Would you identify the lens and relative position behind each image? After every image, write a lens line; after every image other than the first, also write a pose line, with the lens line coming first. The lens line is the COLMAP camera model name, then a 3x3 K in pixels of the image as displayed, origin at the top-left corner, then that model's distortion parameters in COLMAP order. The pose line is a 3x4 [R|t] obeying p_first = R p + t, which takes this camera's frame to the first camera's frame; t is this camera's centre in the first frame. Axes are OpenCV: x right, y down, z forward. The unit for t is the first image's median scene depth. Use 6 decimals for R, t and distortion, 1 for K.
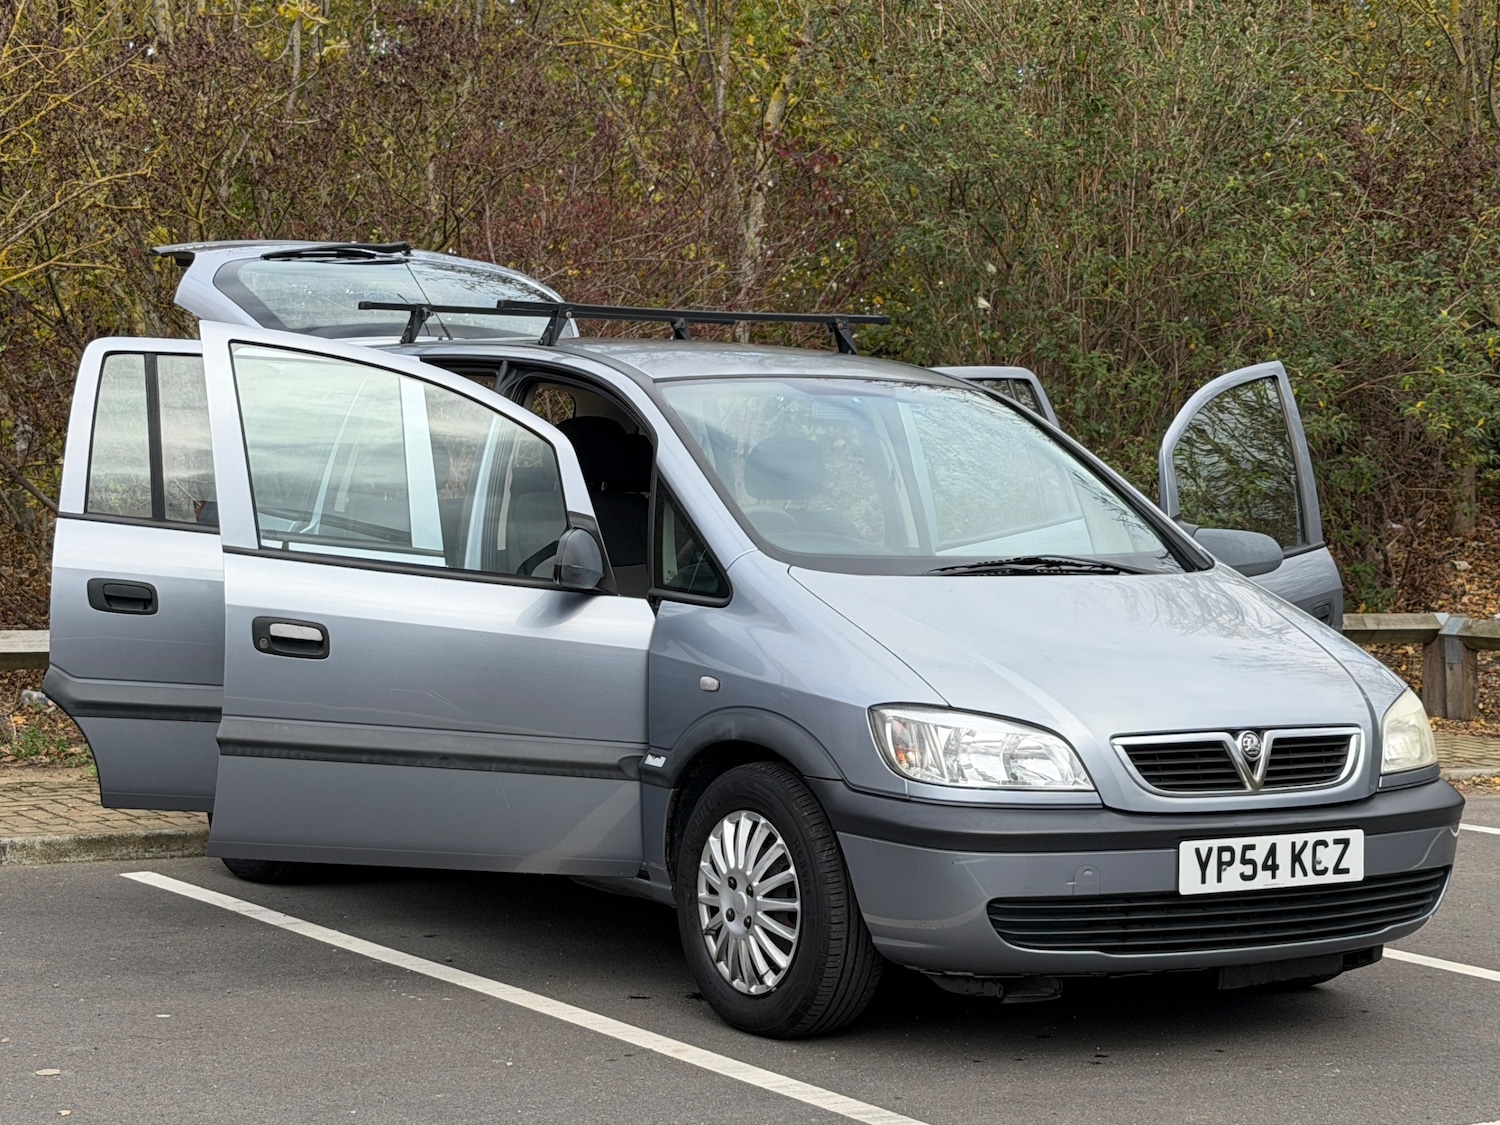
lens RADIAL K [[3128.8, 0, 711.2], [0, 3128.8, 586.5], [0, 0, 1]] dist [0.117357, 0.215530]
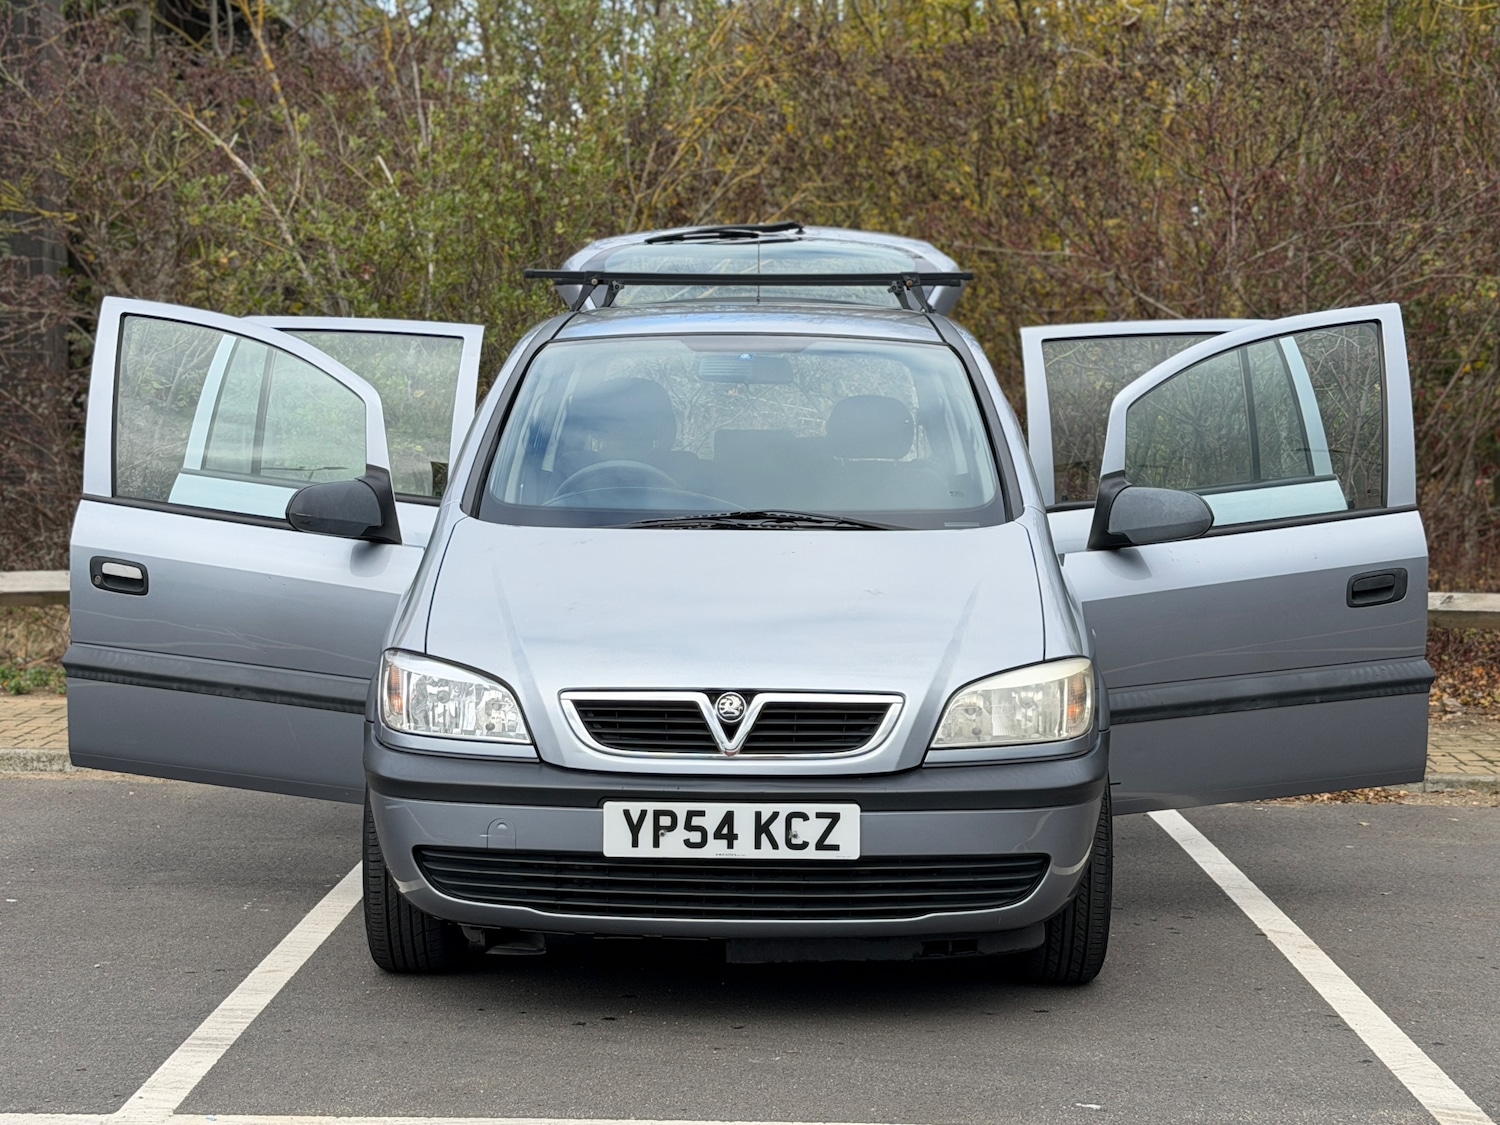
lens RADIAL K [[2849.2, 0, 748.3], [0, 2849.2, 566.8], [0, 0, 1]] dist [0.140775, -0.097932]
pose [[0.827442, 0.019911, -0.561199, 0.650274], [-0.019197, 0.999790, 0.007168, 0.001425], [0.561224, 0.004842, 0.827650, 0.282386]]
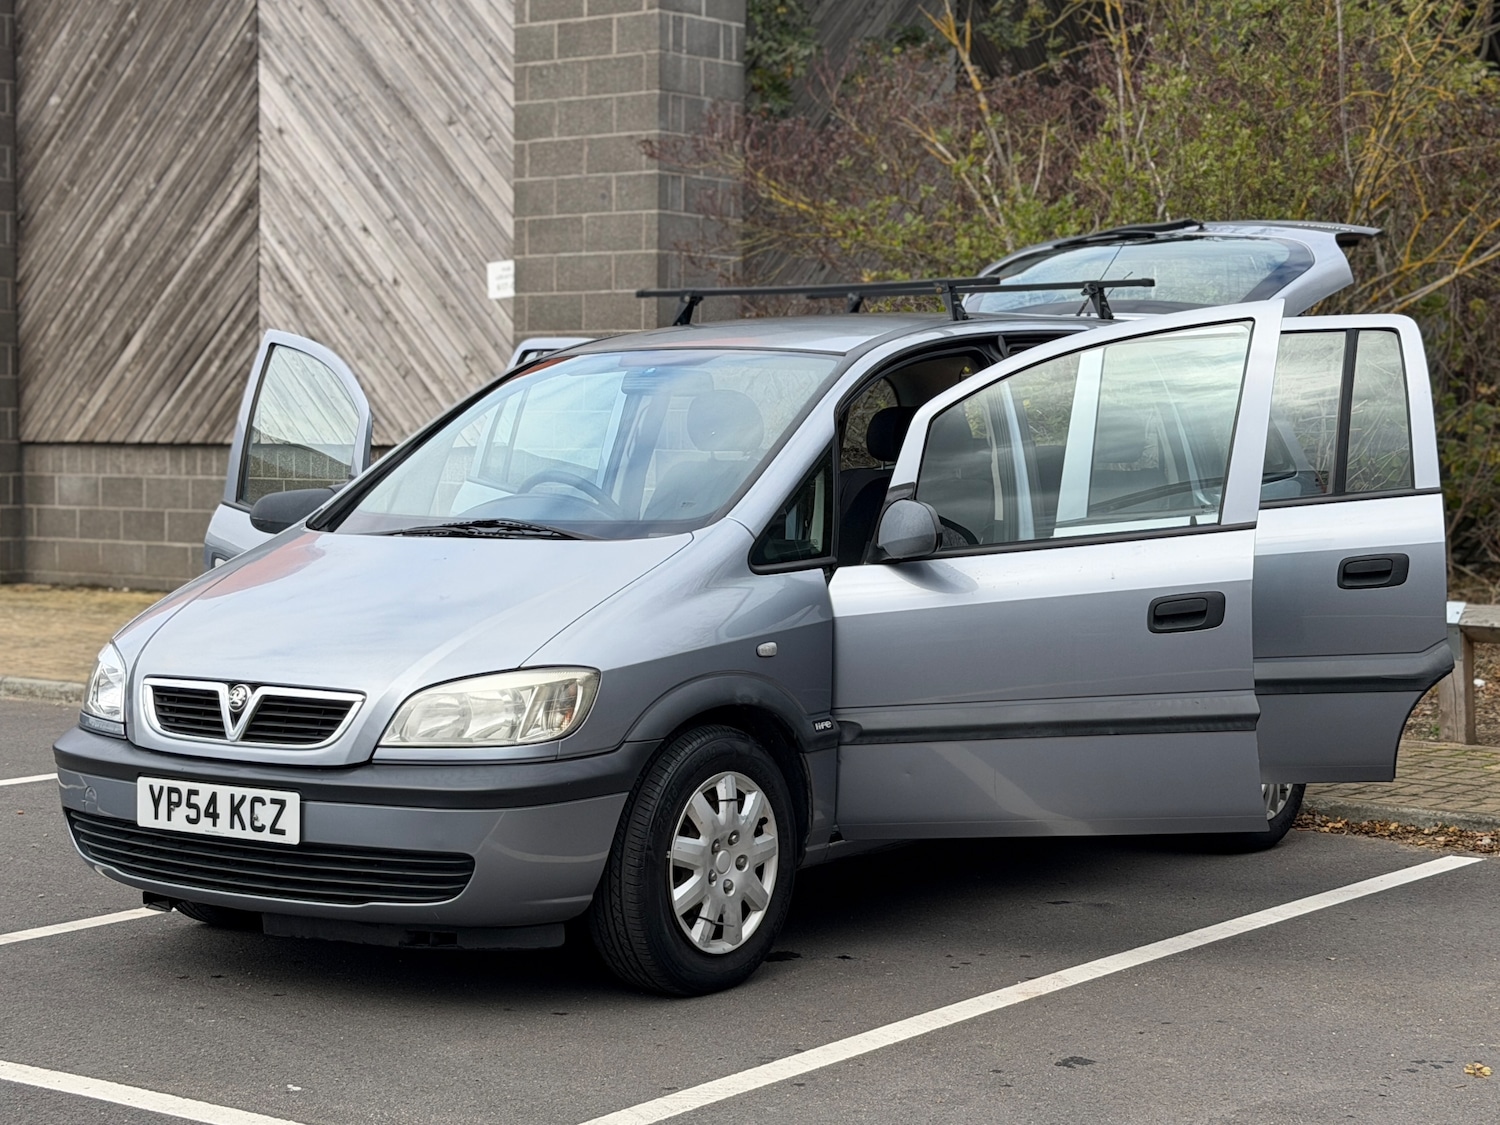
lens RADIAL K [[2849.2, 0, 748.3], [0, 2849.2, 566.8], [0, 0, 1]] dist [0.140775, -0.097932]
pose [[0.344882, 0.031764, -0.938109, 1.100551], [-0.033058, 0.999218, 0.021680, -0.018861], [0.938064, 0.023535, 0.345662, 0.816725]]
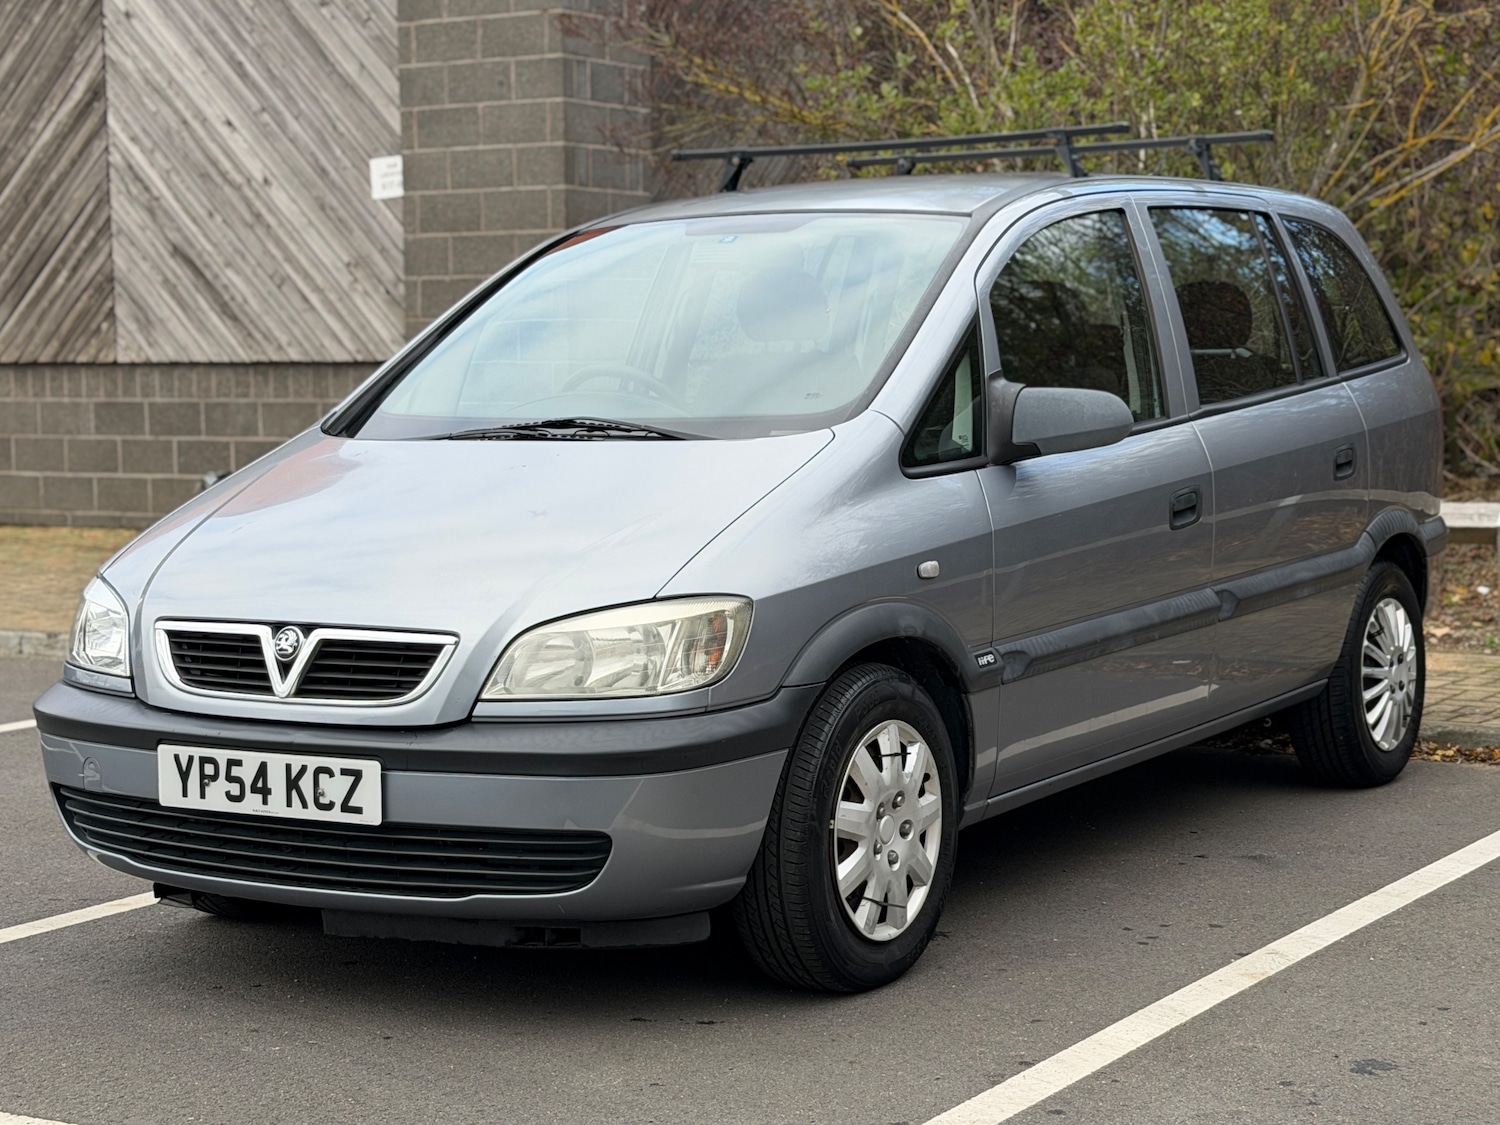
lens RADIAL K [[2803.7, 0, 803.5], [0, 2803.7, 644.7], [0, 0, 1]] dist [0.163793, -0.164765]
pose [[0.431330, 0.072884, -0.899246, 0.886390], [-0.015945, 0.997192, 0.073174, -0.005861], [0.902053, -0.017224, 0.431281, 0.789085]]
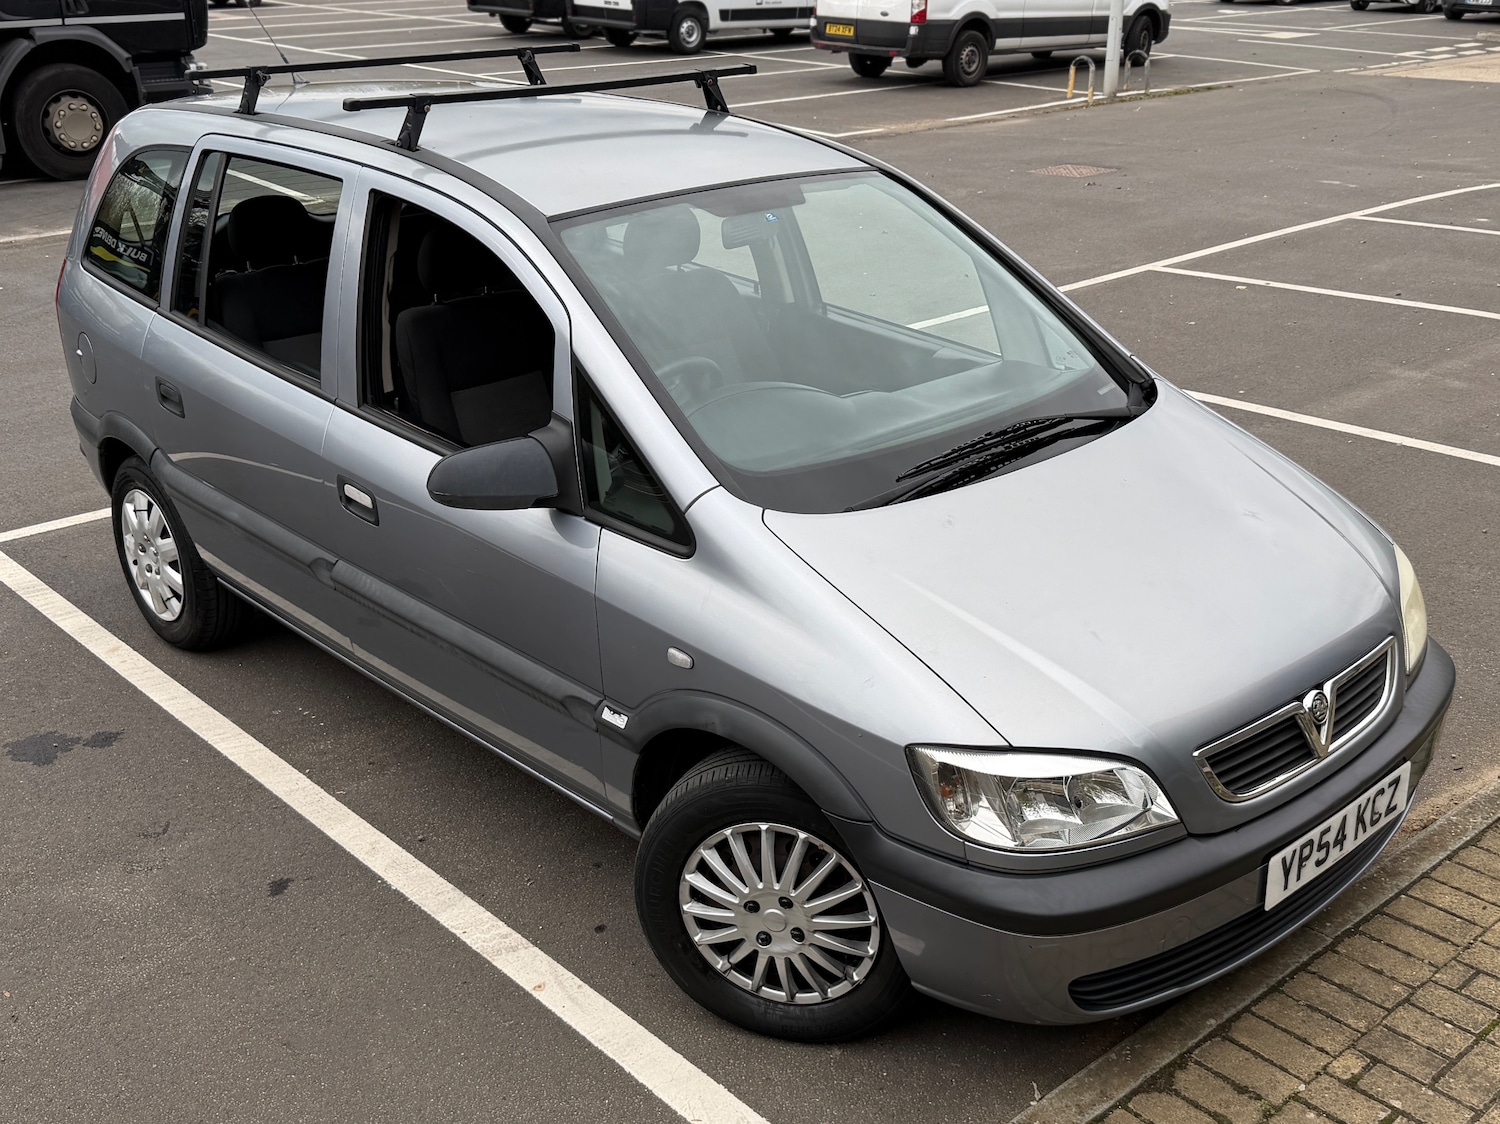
lens RADIAL K [[1588.4, 0, 834.7], [0, 1588.4, 584.8], [0, 0, 1]] dist [0.085497, -0.001078]
pose [[0.977566, -0.105064, 0.182553, -0.036960], [0.036761, 0.938513, 0.343281, -0.137262], [-0.207395, -0.328869, 0.921321, 0.618809]]
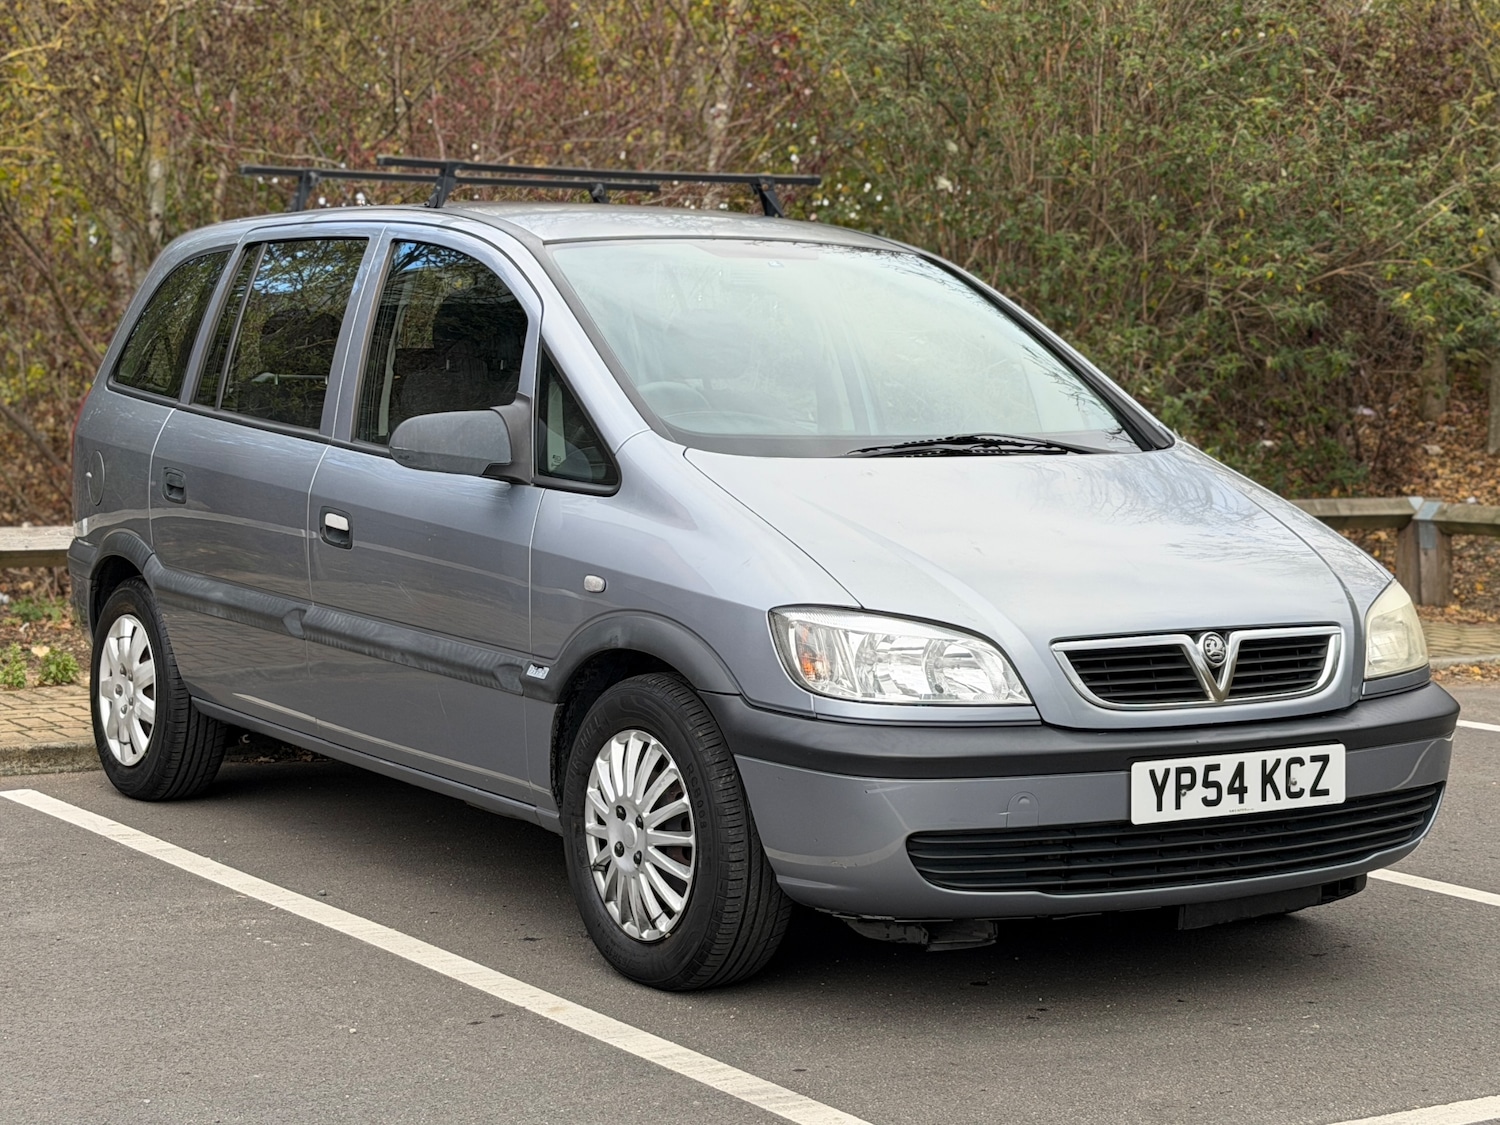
lens RADIAL K [[2849.2, 0, 748.3], [0, 2849.2, 566.8], [0, 0, 1]] dist [0.140775, -0.097932]
pose [[0.999940, -0.010274, 0.003823, 0.040336], [0.010158, 0.999523, 0.029161, 0.003697], [-0.004121, -0.029121, 0.999567, 0.212362]]
